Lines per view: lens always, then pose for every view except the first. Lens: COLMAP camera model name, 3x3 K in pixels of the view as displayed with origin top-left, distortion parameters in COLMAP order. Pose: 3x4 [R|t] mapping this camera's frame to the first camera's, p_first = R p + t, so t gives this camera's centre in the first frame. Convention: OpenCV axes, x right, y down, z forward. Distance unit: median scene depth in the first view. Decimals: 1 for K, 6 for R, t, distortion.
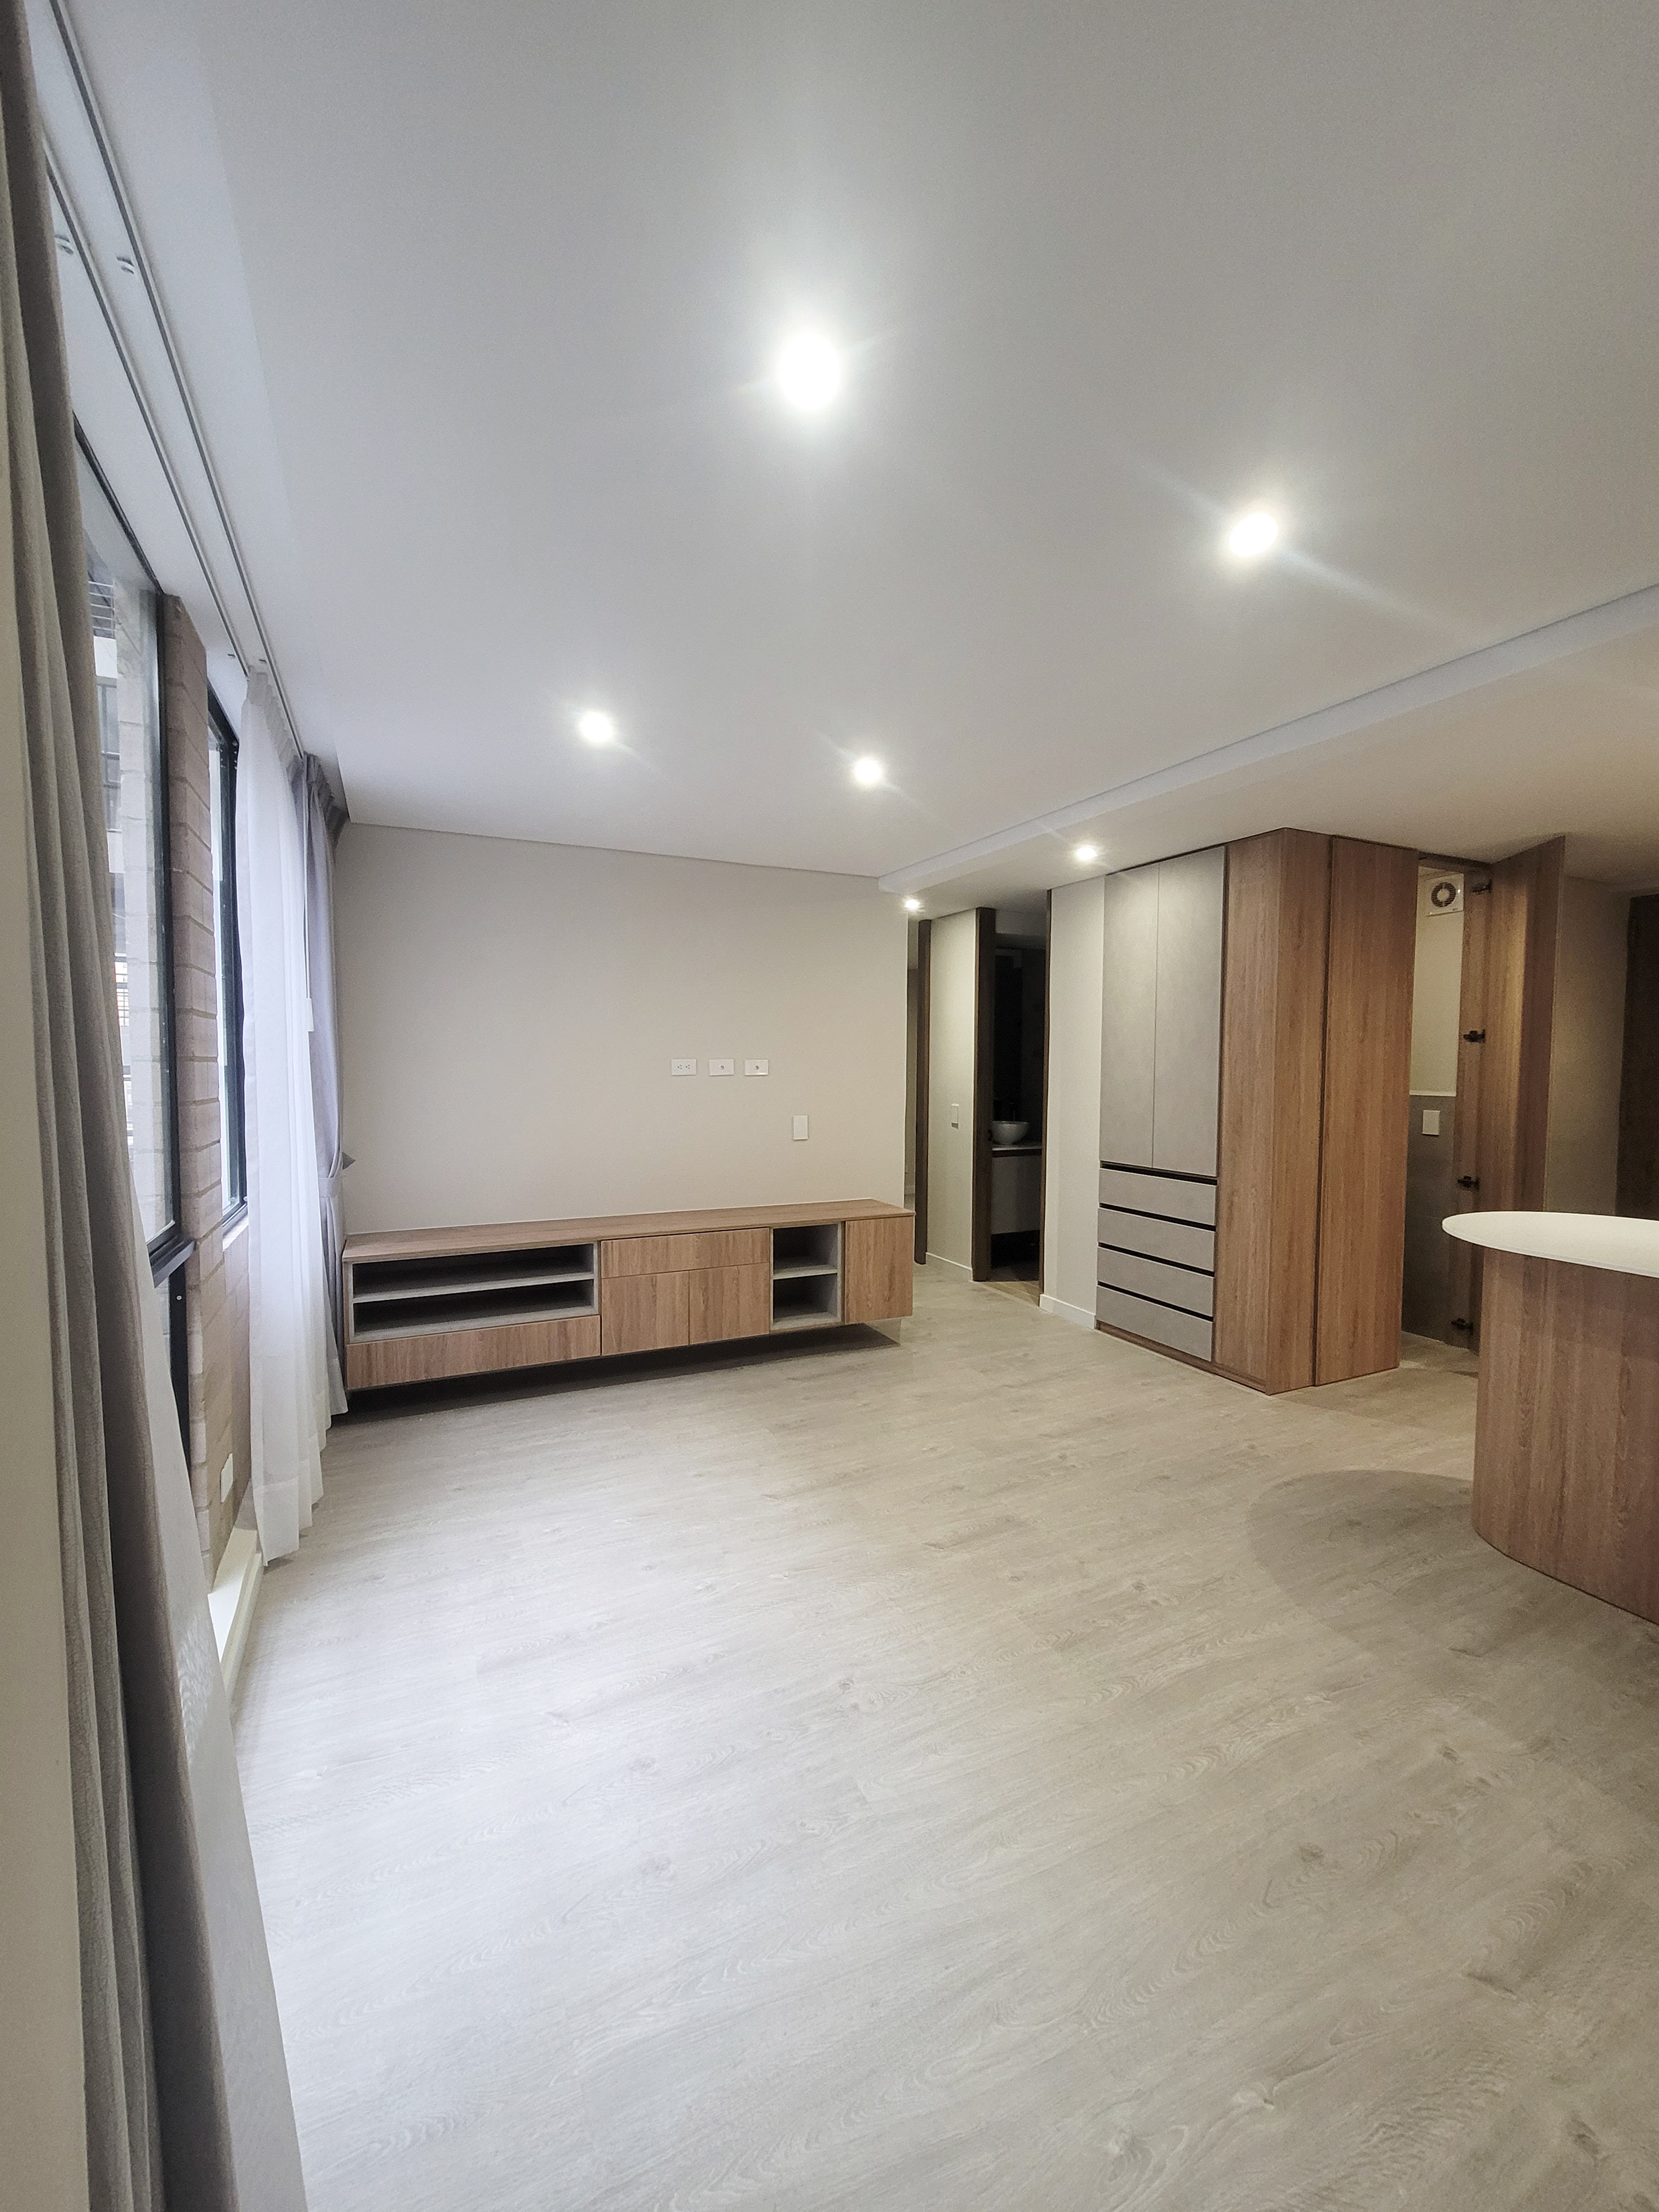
lens RADIAL K [[911.9, 0, 819.7], [0, 911.9, 1083.7], [0, 0, 1]] dist [-0.003251, -0.000265]
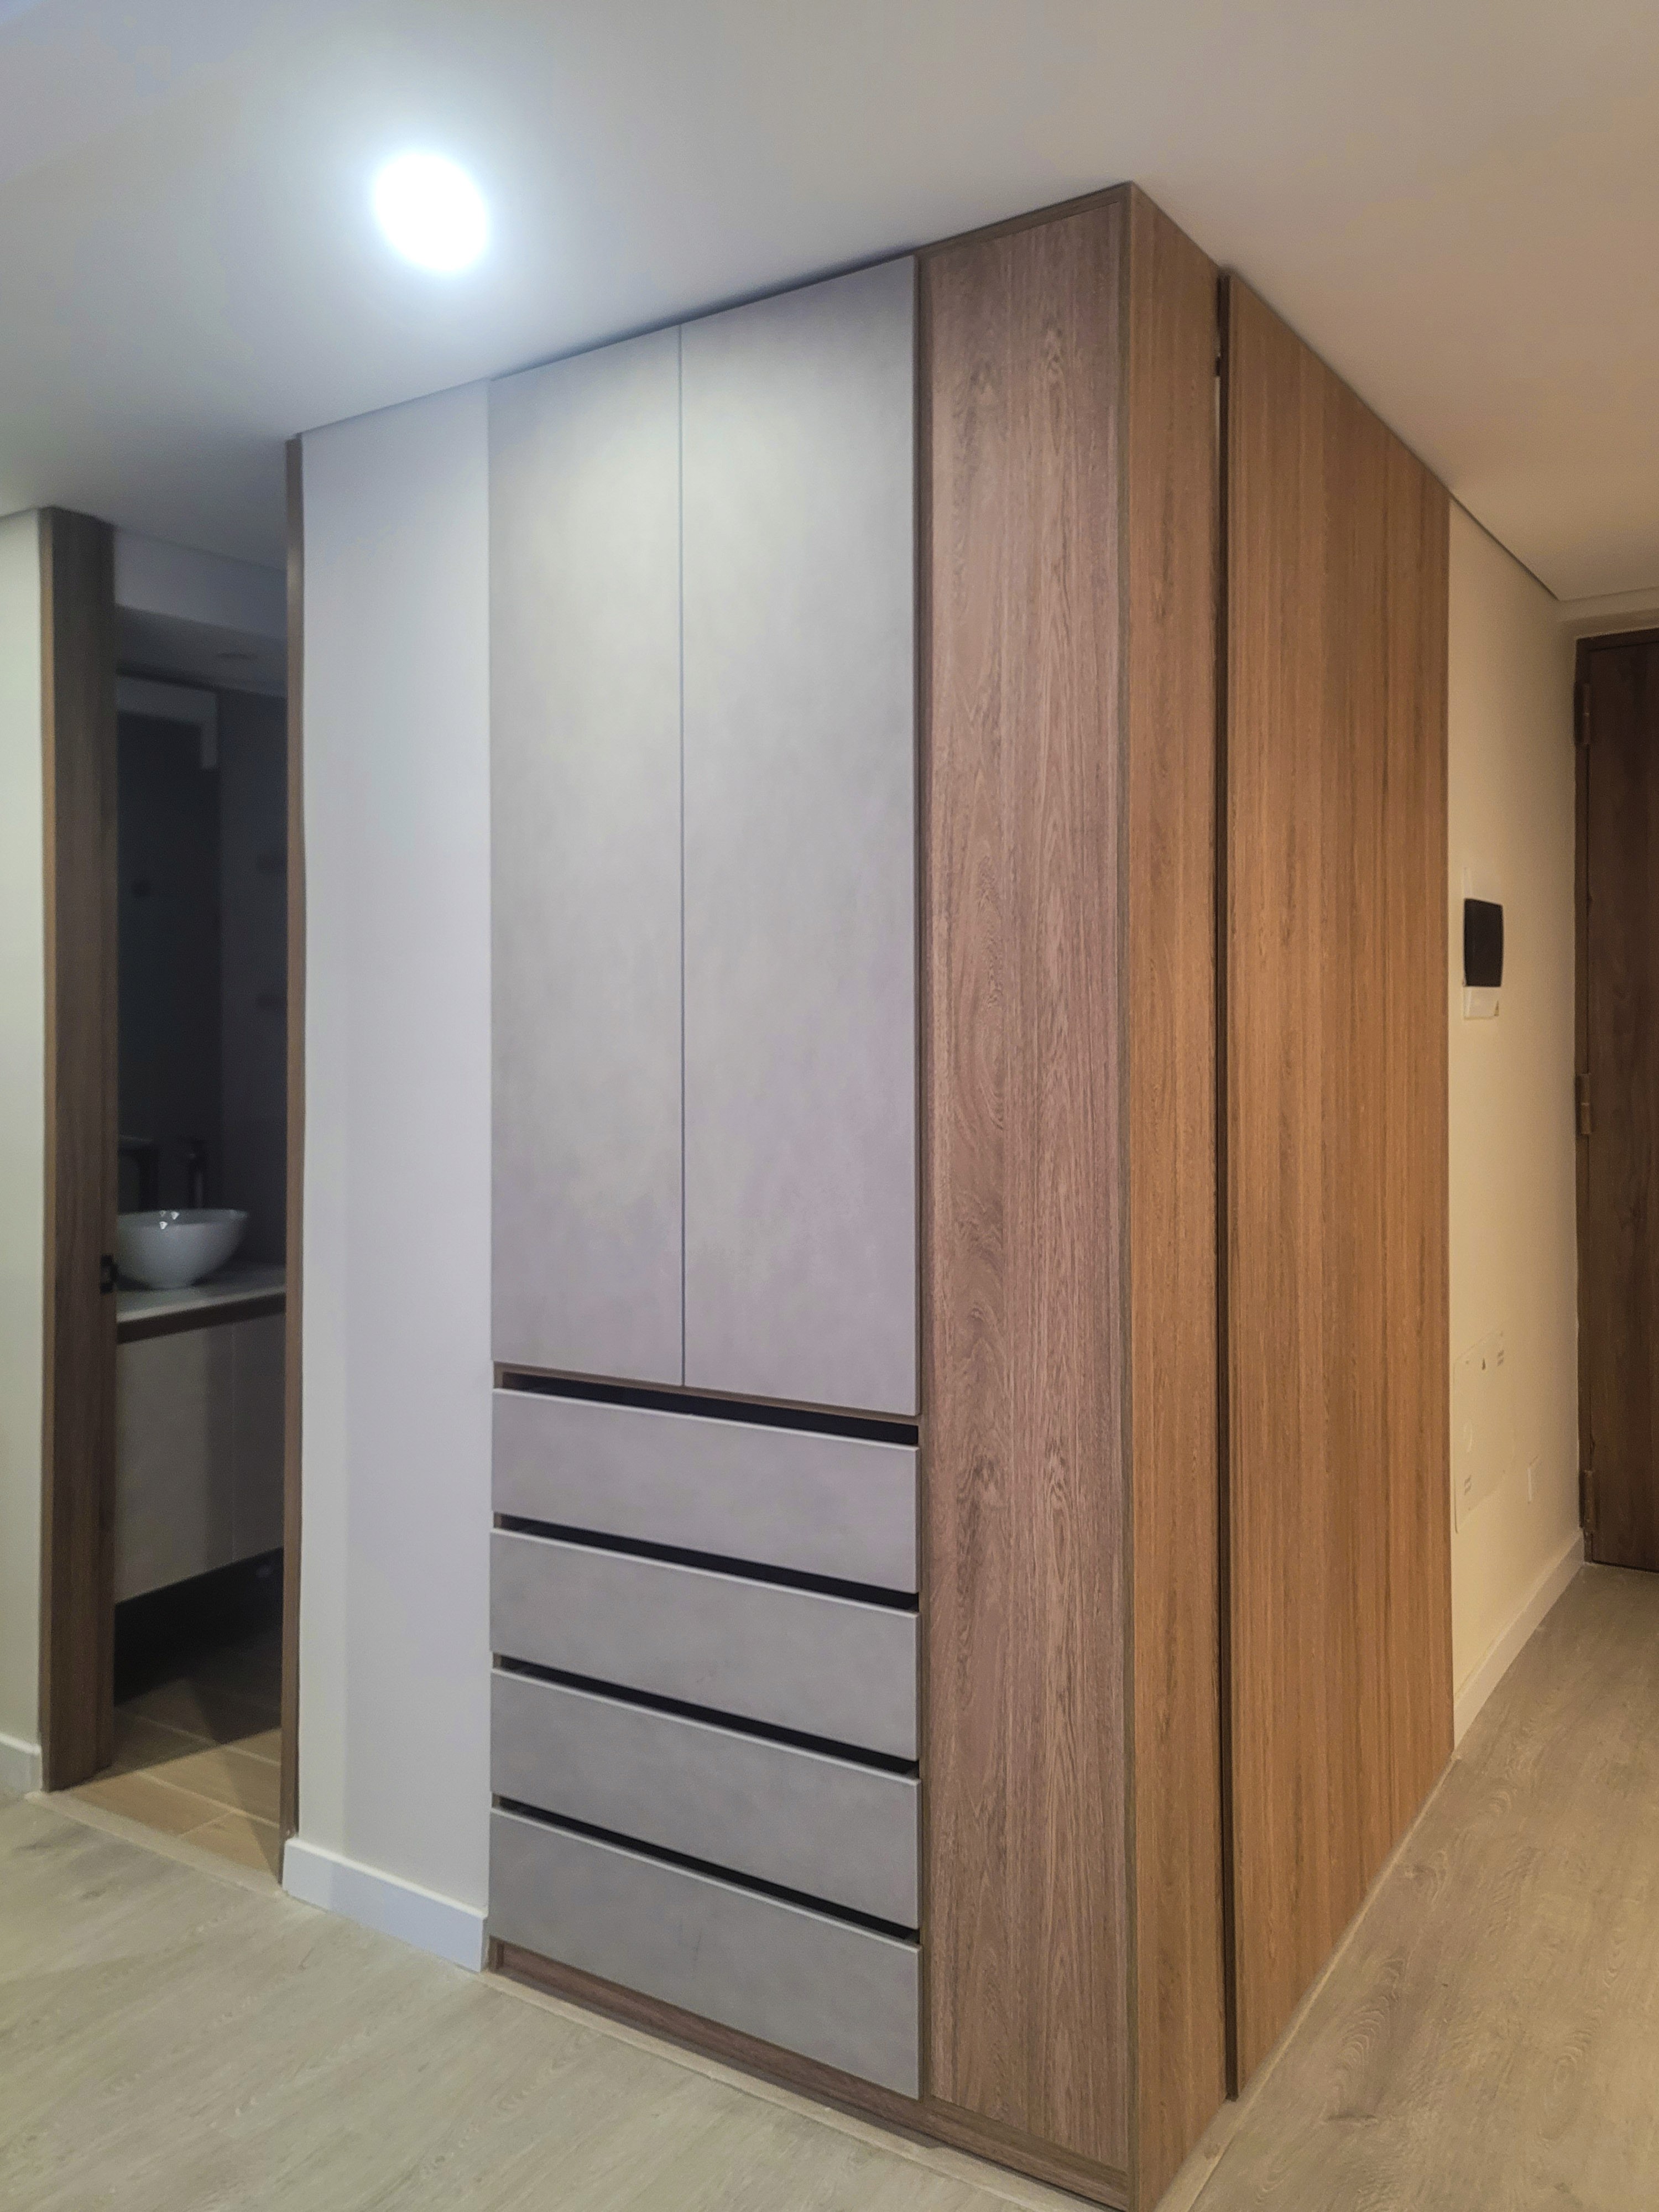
lens RADIAL K [[1700.3, 0, 817.6], [0, 1700.3, 1020.4], [0, 0, 1]] dist [0.045177, -0.010814]
pose [[0.856499, -0.006891, 0.516103, 0.137498], [0.025442, 0.999259, -0.028881, -0.005723], [-0.515521, 0.037868, 0.856040, 0.561368]]
